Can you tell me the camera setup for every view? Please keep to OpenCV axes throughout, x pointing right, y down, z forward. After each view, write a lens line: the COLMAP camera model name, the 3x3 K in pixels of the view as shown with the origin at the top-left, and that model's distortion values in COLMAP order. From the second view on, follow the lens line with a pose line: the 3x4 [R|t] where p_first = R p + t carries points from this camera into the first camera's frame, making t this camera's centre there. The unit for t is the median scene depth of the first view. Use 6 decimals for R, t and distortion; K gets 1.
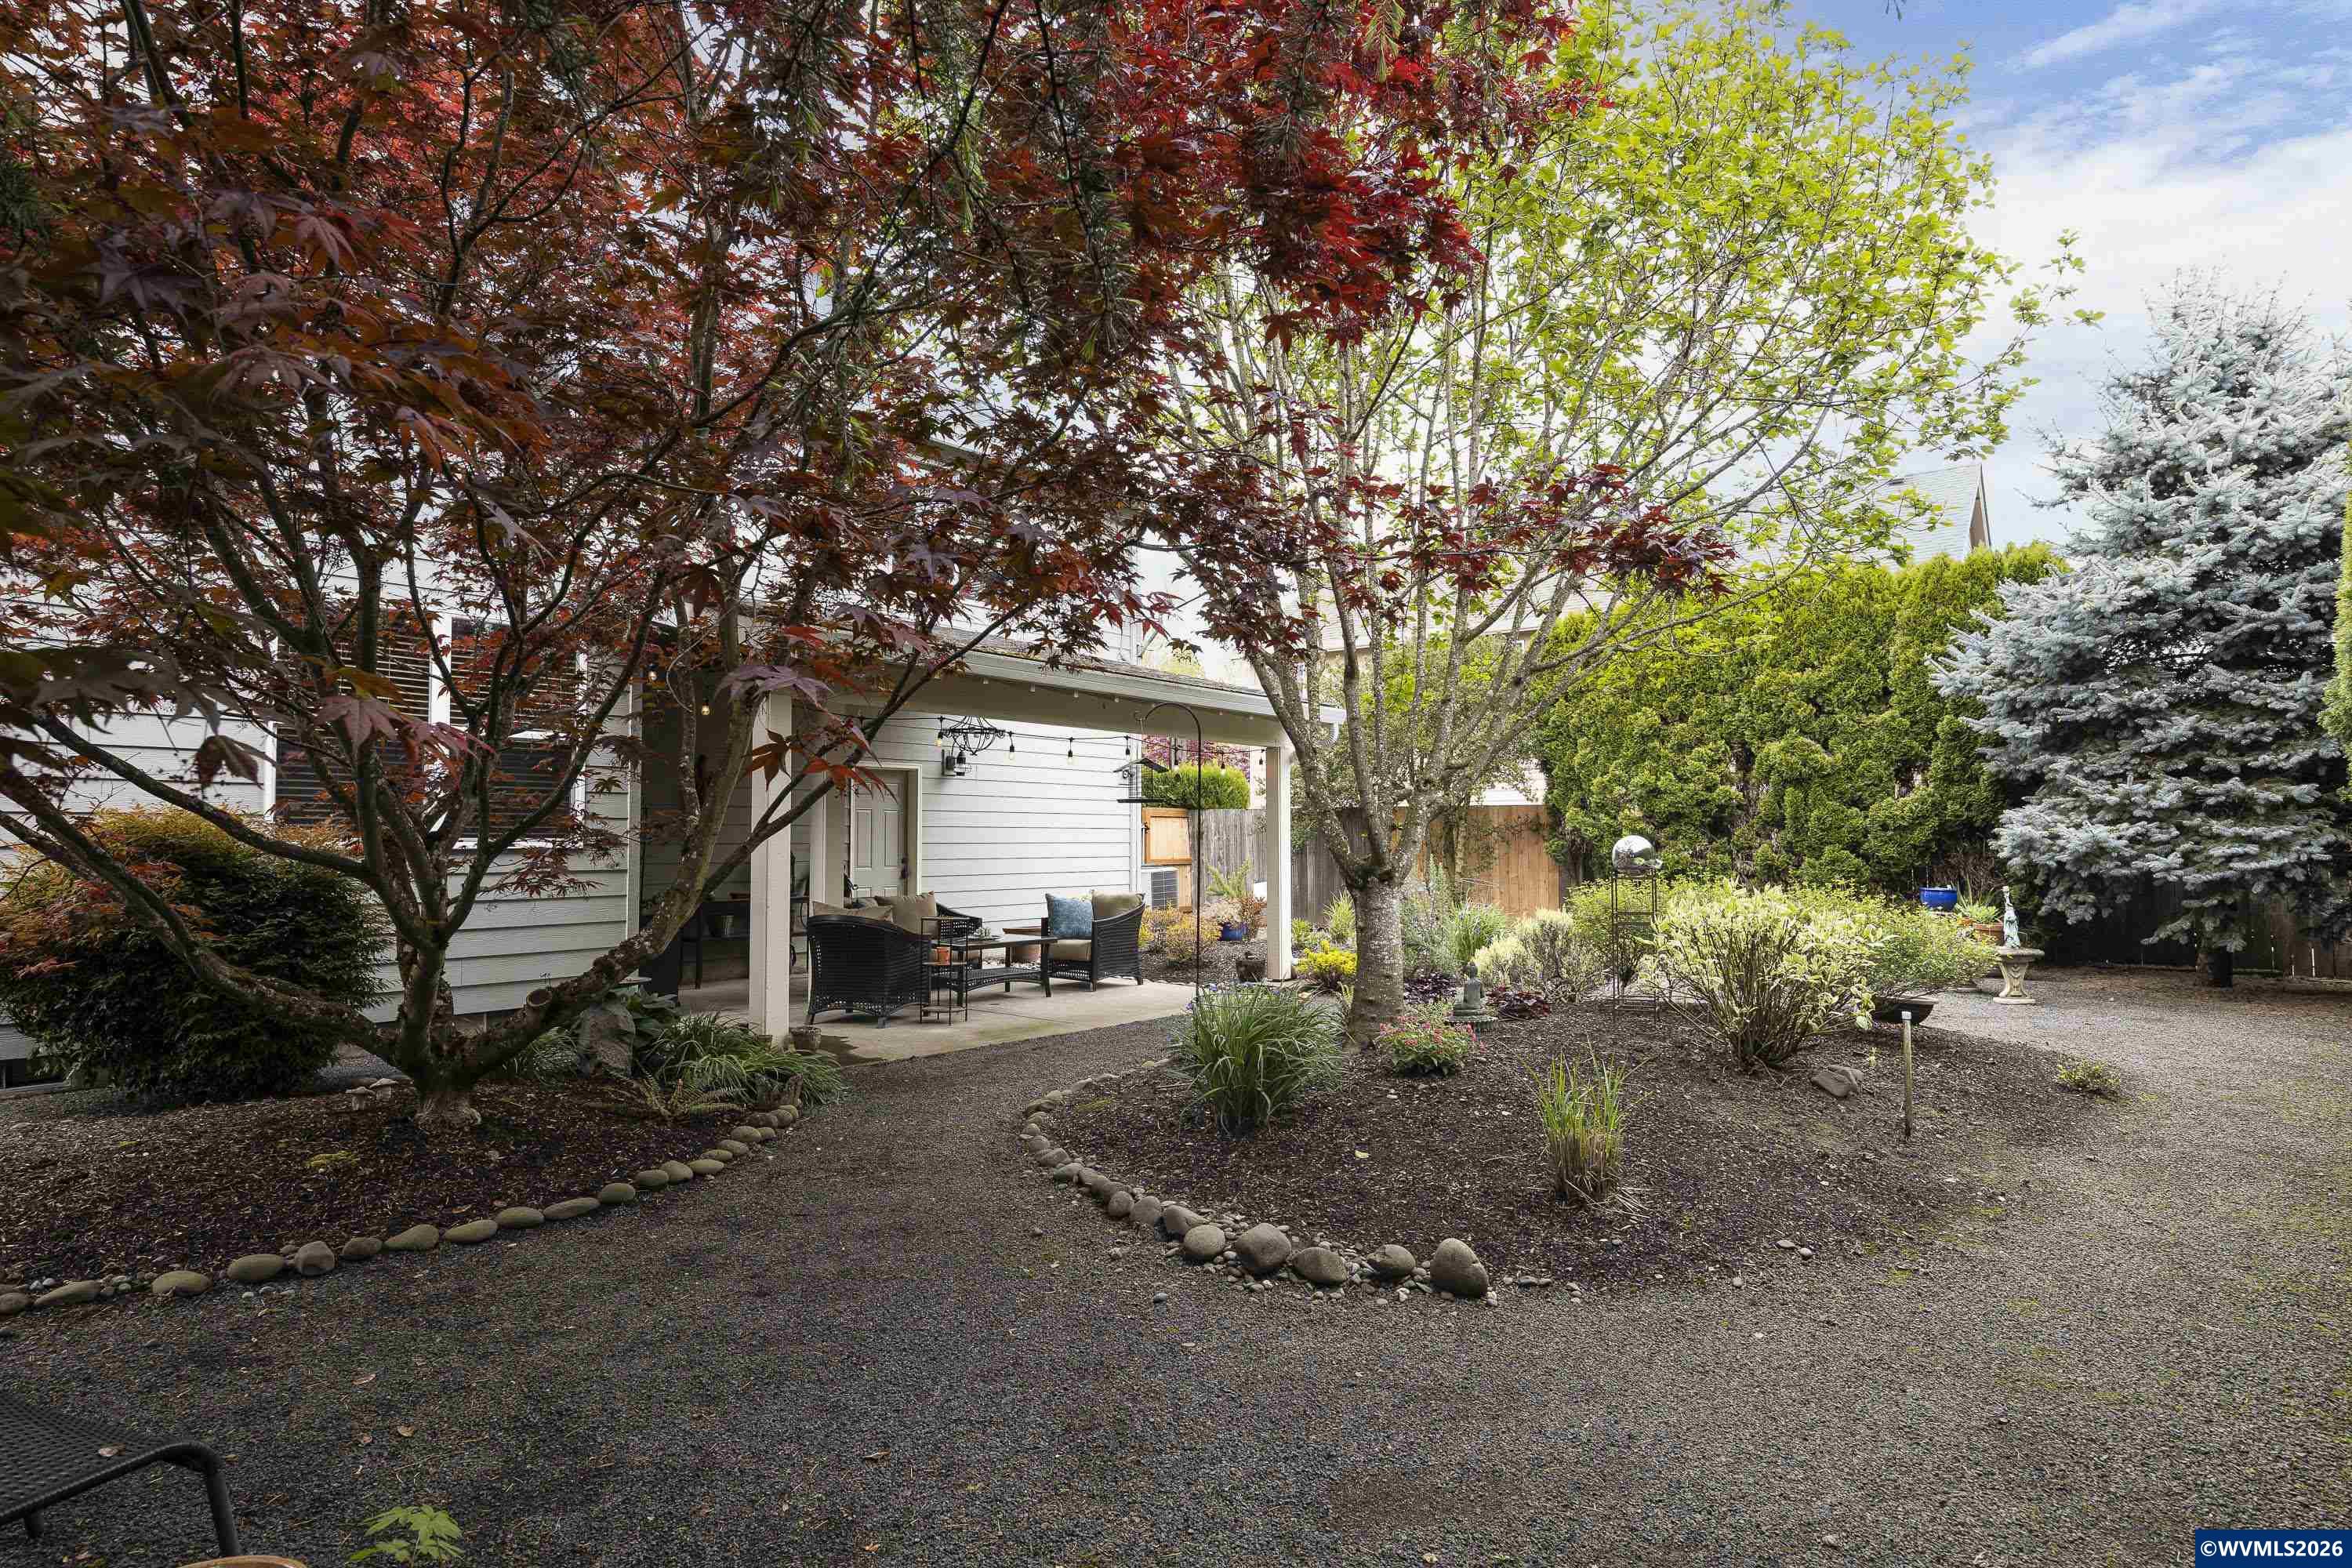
lens RADIAL K [[1284.3, 0, 1175.3], [0, 1284.3, 790.1], [0, 0, 1]] dist [0.003134, 0.000083]
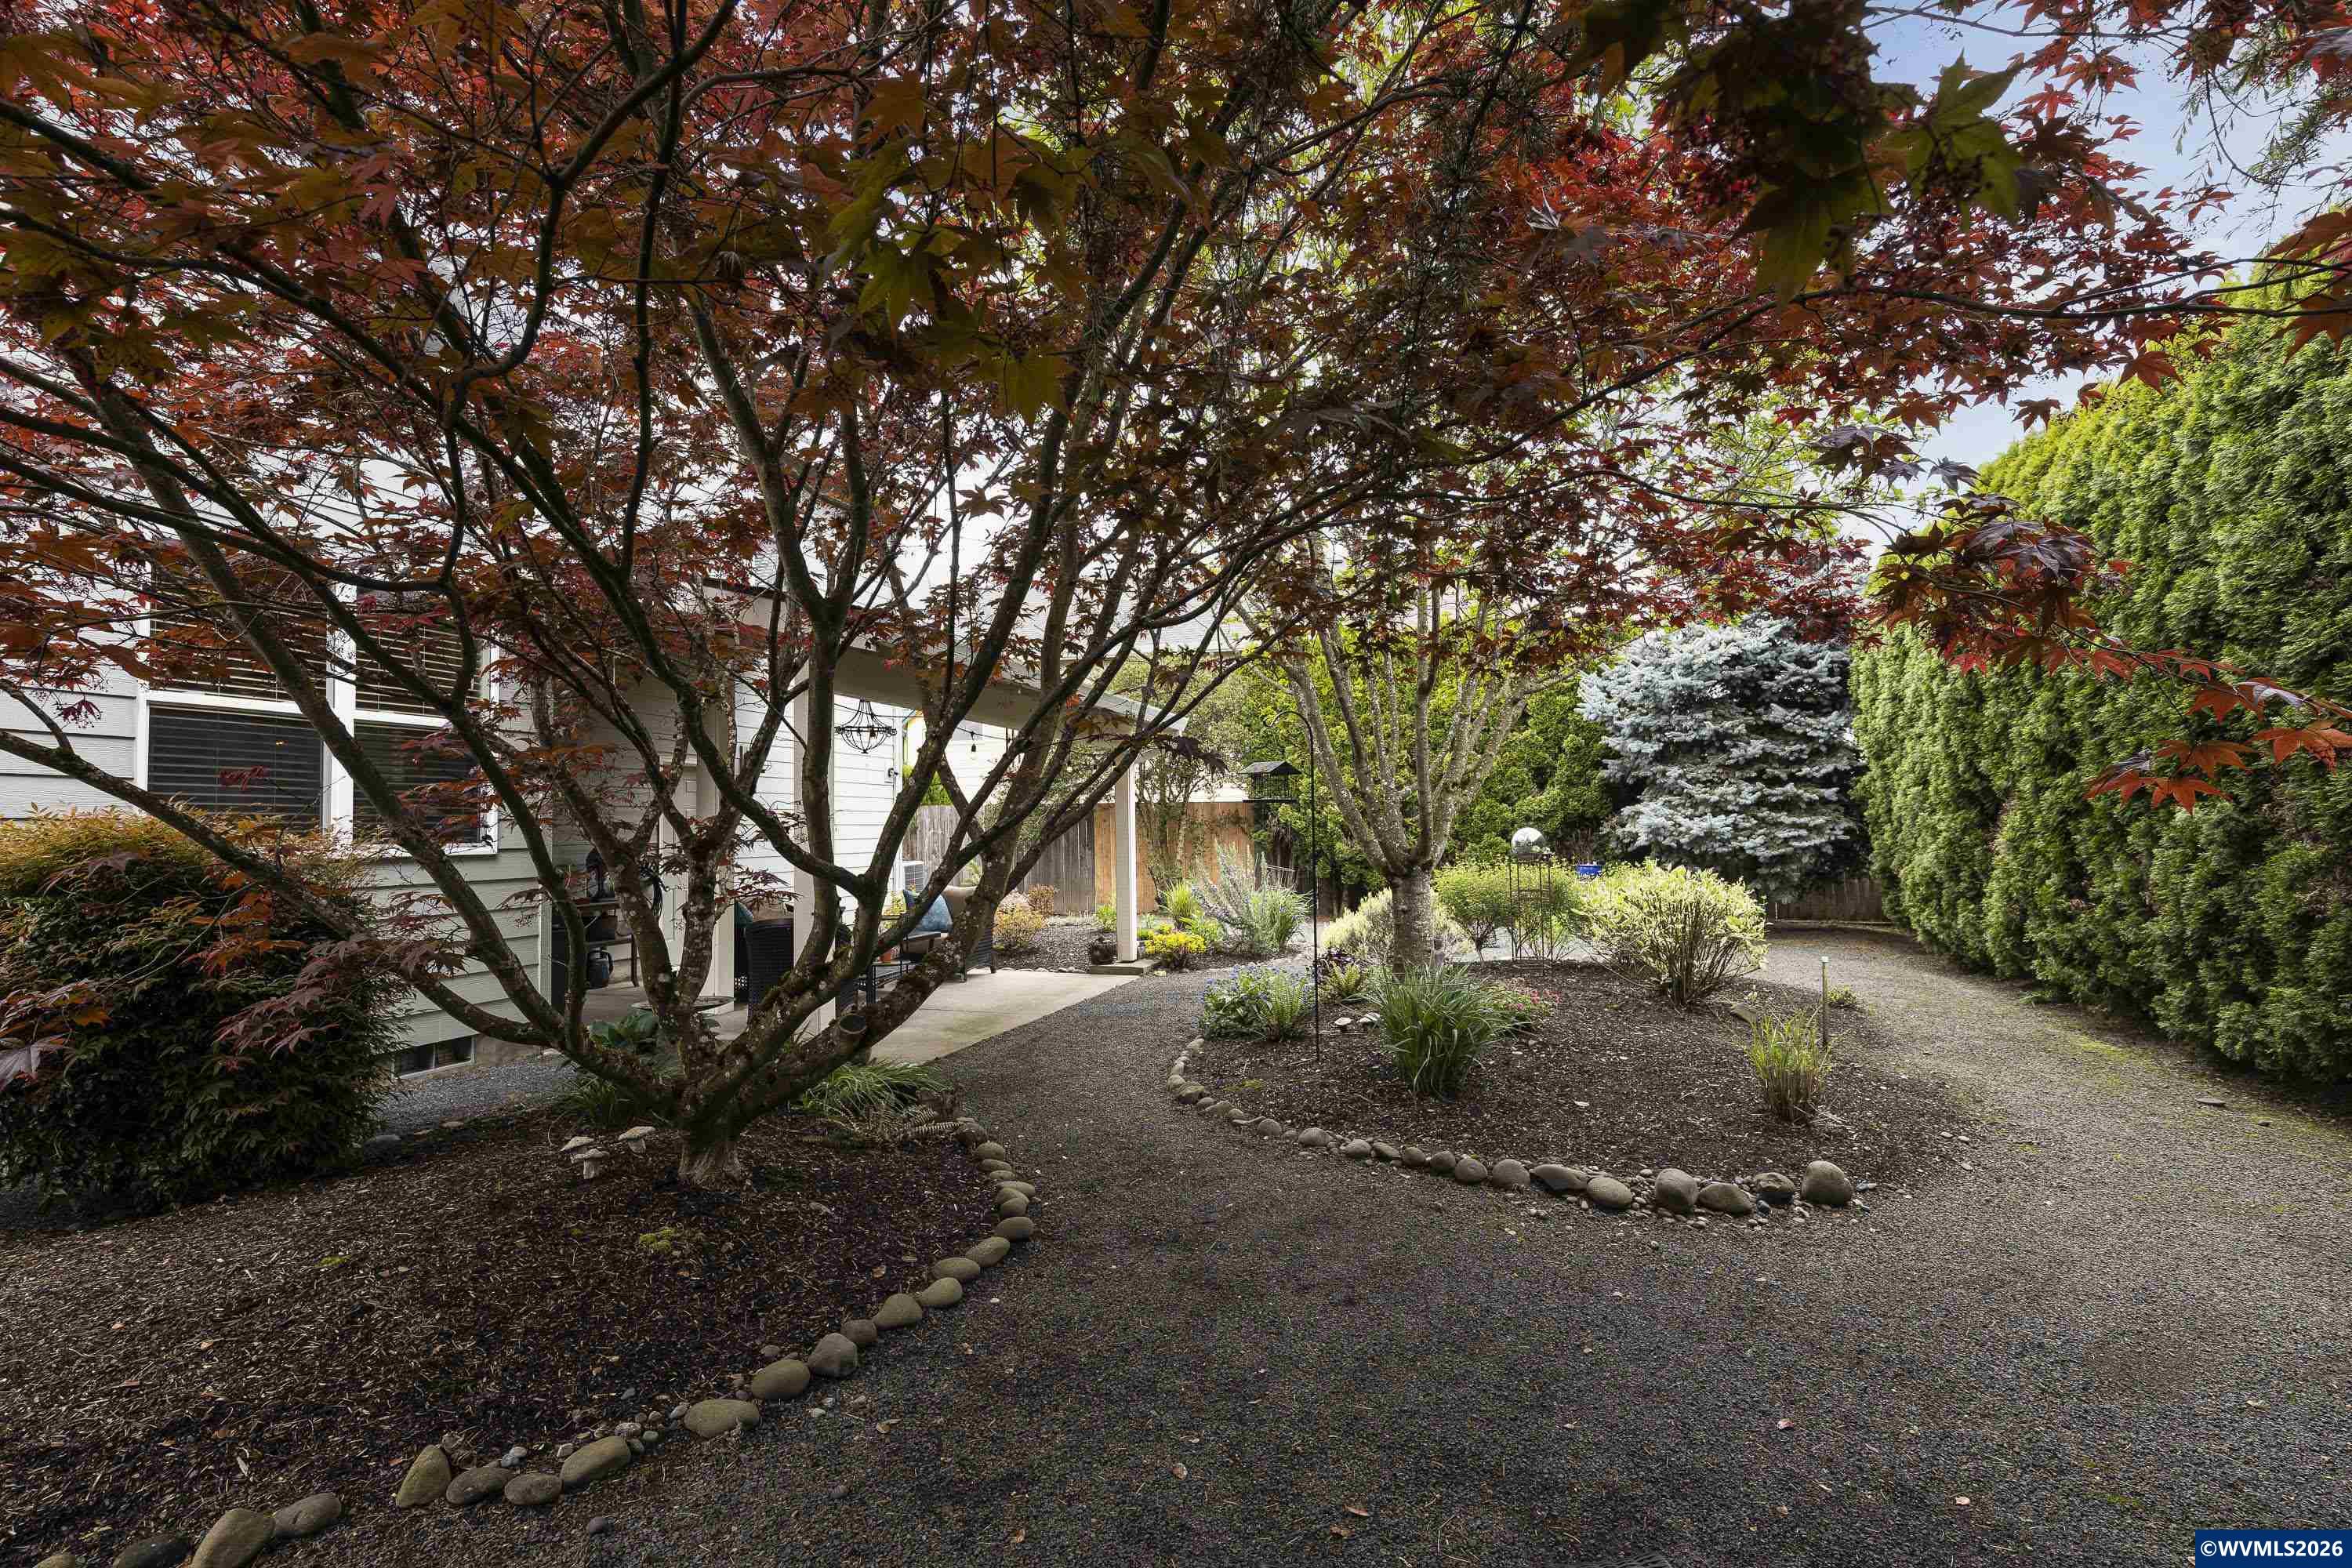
lens RADIAL K [[1140.9, 0, 1175.7], [0, 1140.9, 788.2], [0, 0, 1]] dist [0.002861, -0.000088]
pose [[0.918810, 0.003732, 0.394682, -0.308537], [-0.004298, 0.999991, 0.000550, -0.001838], [-0.394676, -0.002202, 0.918818, 0.095079]]
